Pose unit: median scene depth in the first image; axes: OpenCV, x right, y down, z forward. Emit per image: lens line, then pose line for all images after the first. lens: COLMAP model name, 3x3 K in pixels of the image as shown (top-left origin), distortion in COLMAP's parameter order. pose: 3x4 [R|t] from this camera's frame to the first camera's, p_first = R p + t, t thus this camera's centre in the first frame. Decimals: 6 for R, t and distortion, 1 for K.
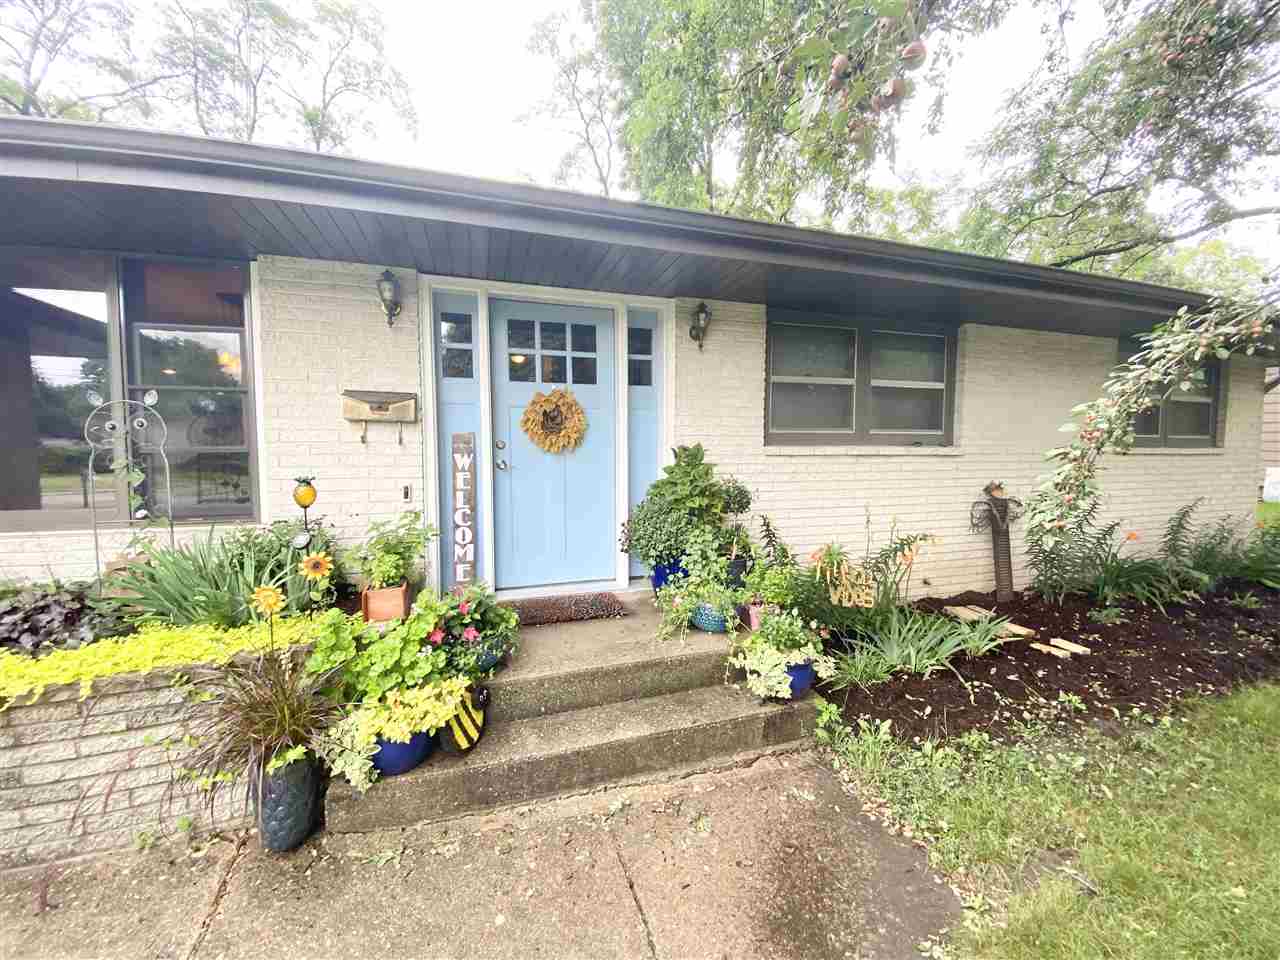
lens RADIAL K [[517.3, 0, 640.0], [0, 517.3, 480.0], [0, 0, 1]] dist [0.027513, -0.027721]
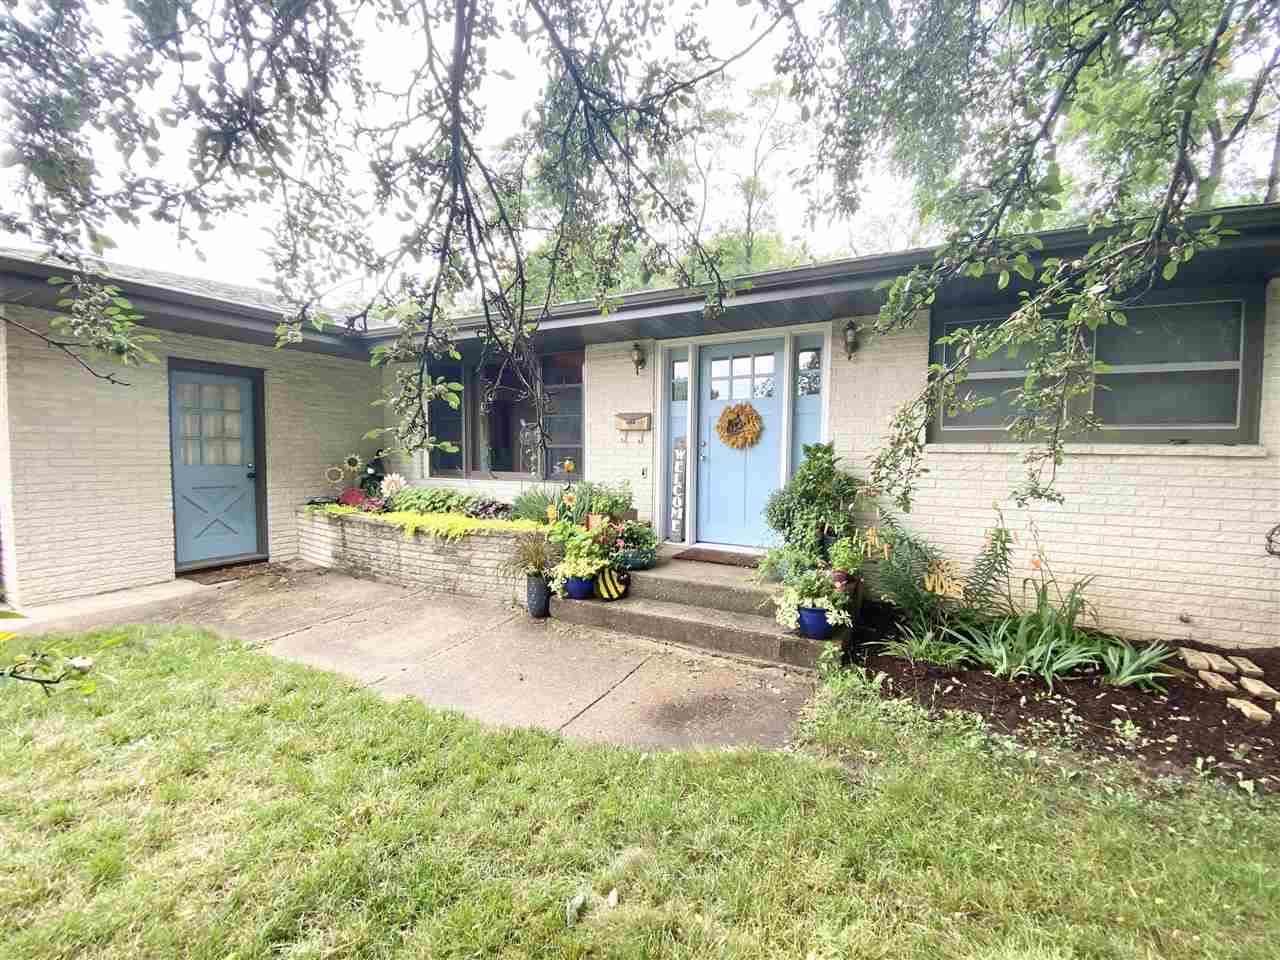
lens RADIAL K [[517.3, 0, 640.0], [0, 517.3, 480.0], [0, 0, 1]] dist [0.027513, -0.027721]
pose [[0.694526, 0.041402, -0.718275, 0.714695], [-0.056325, 0.998408, 0.003086, 0.044068], [0.717259, 0.038314, 0.695752, -0.165699]]
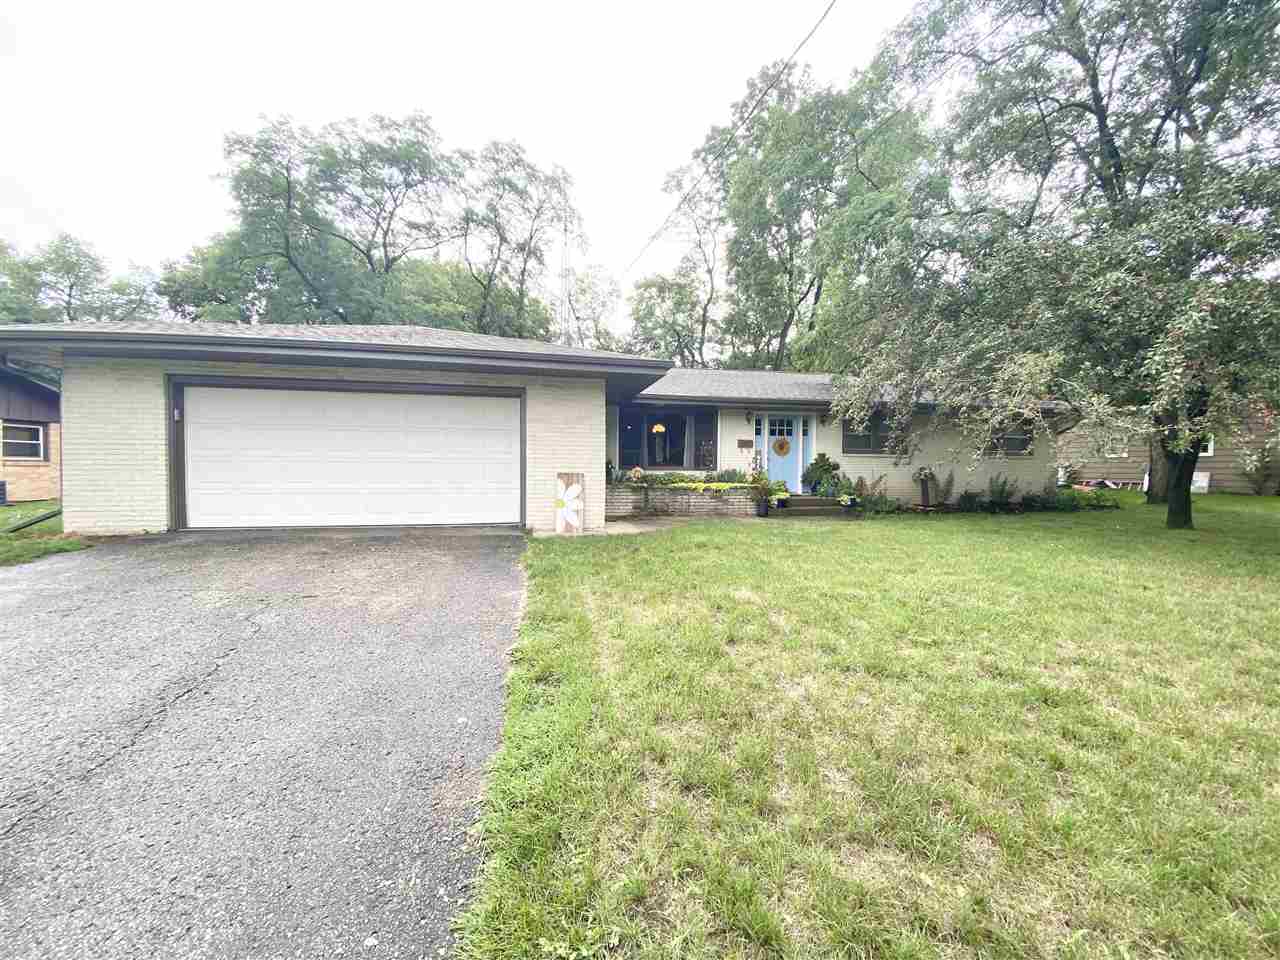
lens RADIAL K [[517.3, 0, 640.0], [0, 517.3, 480.0], [0, 0, 1]] dist [0.027513, -0.027721]
pose [[0.993453, 0.003947, -0.114171, -0.813335], [-0.009567, 0.998767, -0.048720, 0.337469], [0.113838, 0.049494, 0.992266, -2.971427]]
